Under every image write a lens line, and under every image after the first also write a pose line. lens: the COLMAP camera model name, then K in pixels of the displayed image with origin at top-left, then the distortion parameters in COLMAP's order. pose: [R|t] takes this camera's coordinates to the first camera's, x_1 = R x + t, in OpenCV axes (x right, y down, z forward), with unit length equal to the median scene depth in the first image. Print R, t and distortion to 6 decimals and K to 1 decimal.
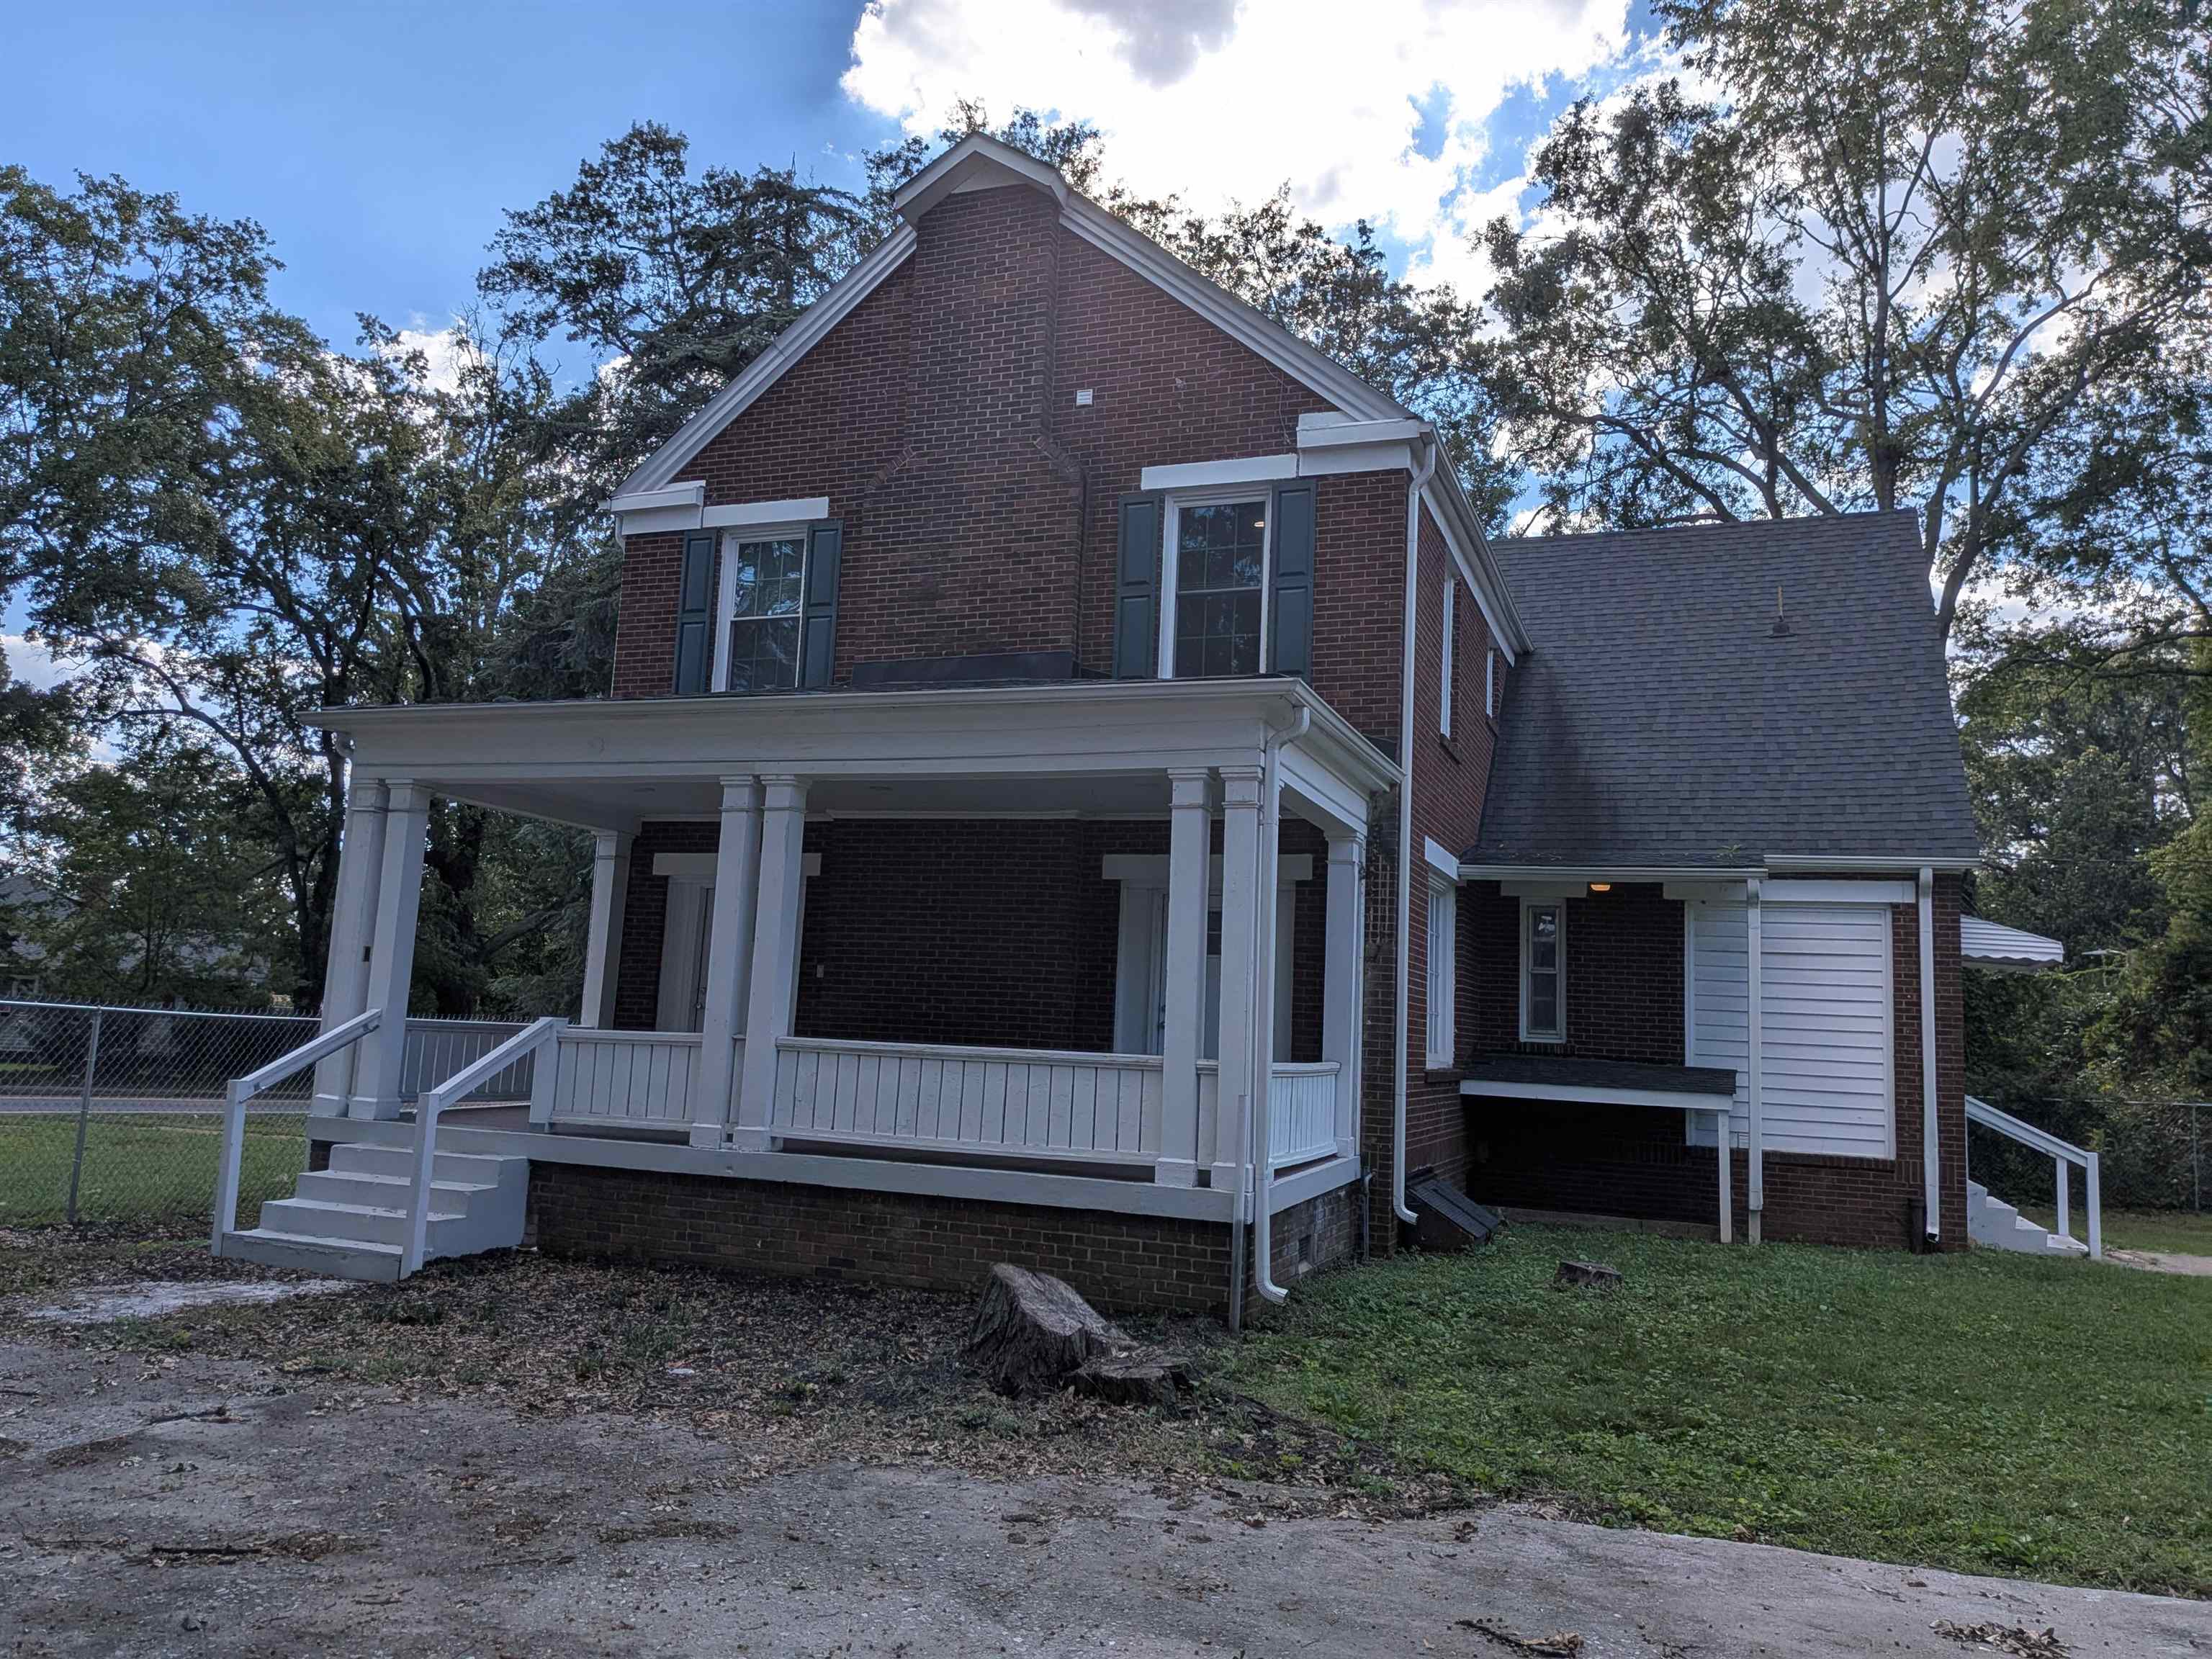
lens RADIAL K [[1550.1, 0, 1109.2], [0, 1550.1, 778.4], [0, 0, 1]] dist [0.088417, -0.132950]
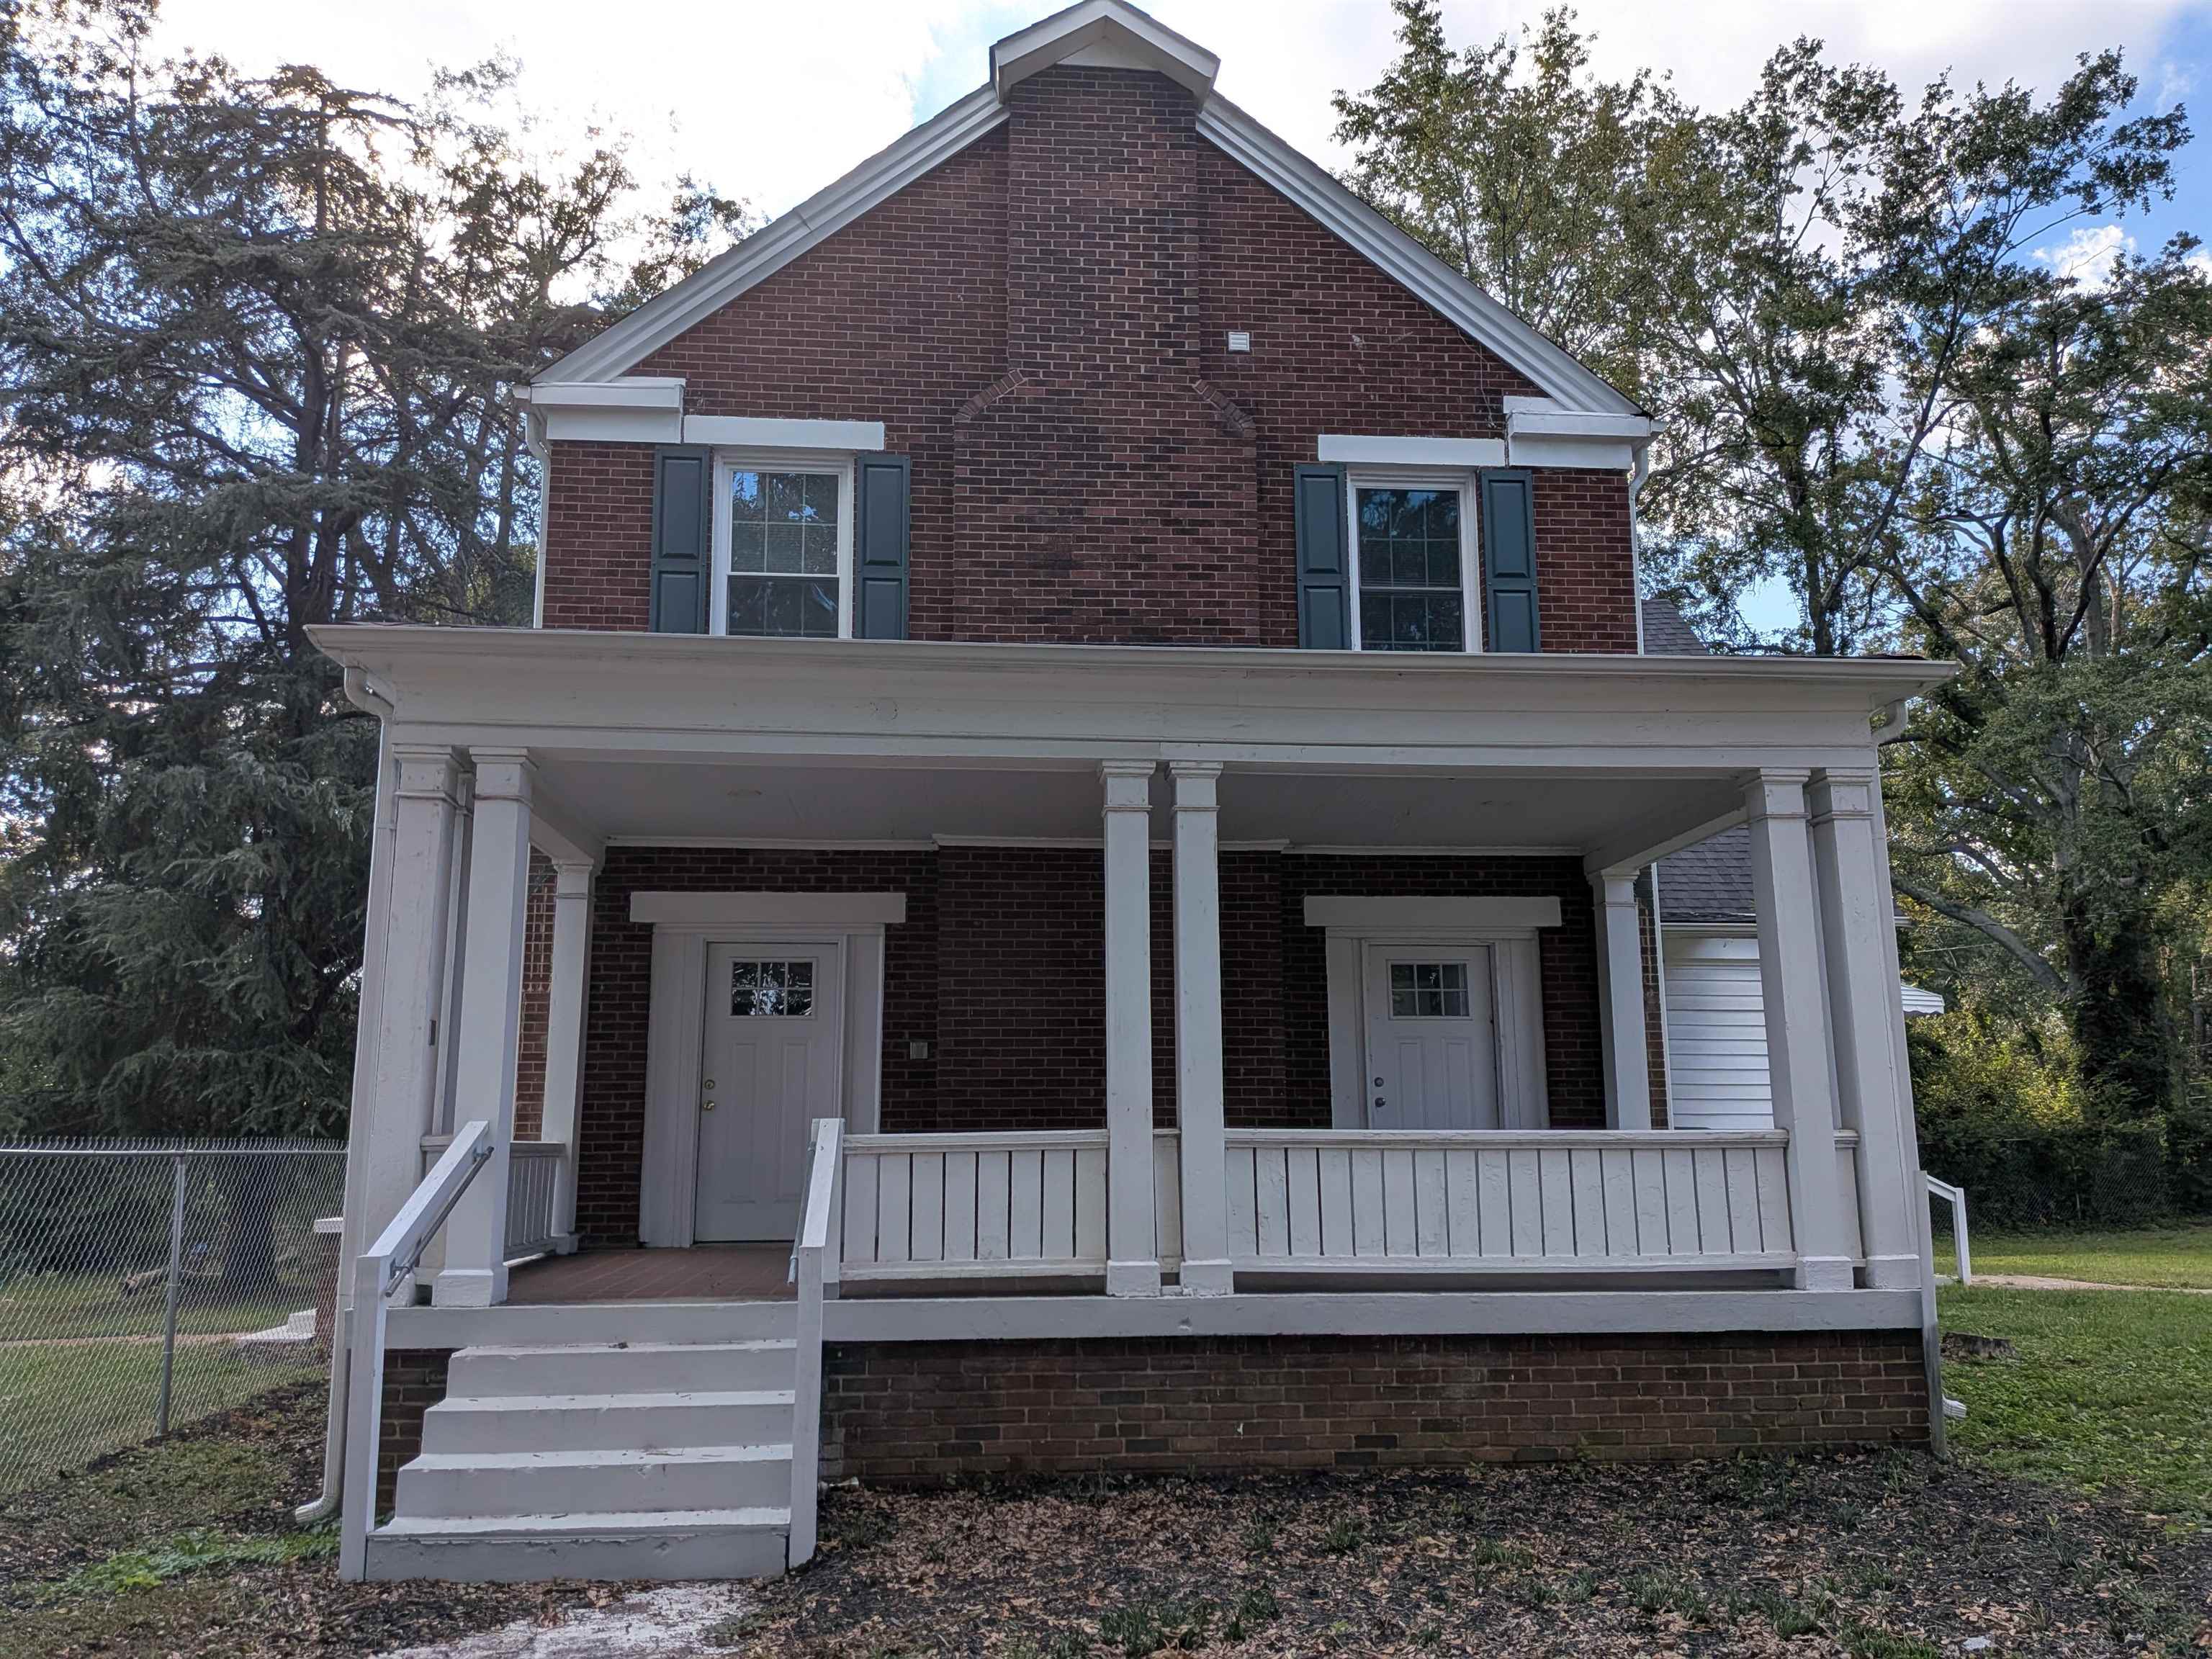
lens RADIAL K [[1548.9, 0, 1110.0], [0, 1548.9, 850.3], [0, 0, 1]] dist [0.080894, -0.098267]
pose [[0.902942, 0.027316, 0.428893, -0.426125], [-0.021806, 0.999605, -0.017755, 0.039762], [-0.429208, 0.006679, 0.903181, 0.290270]]
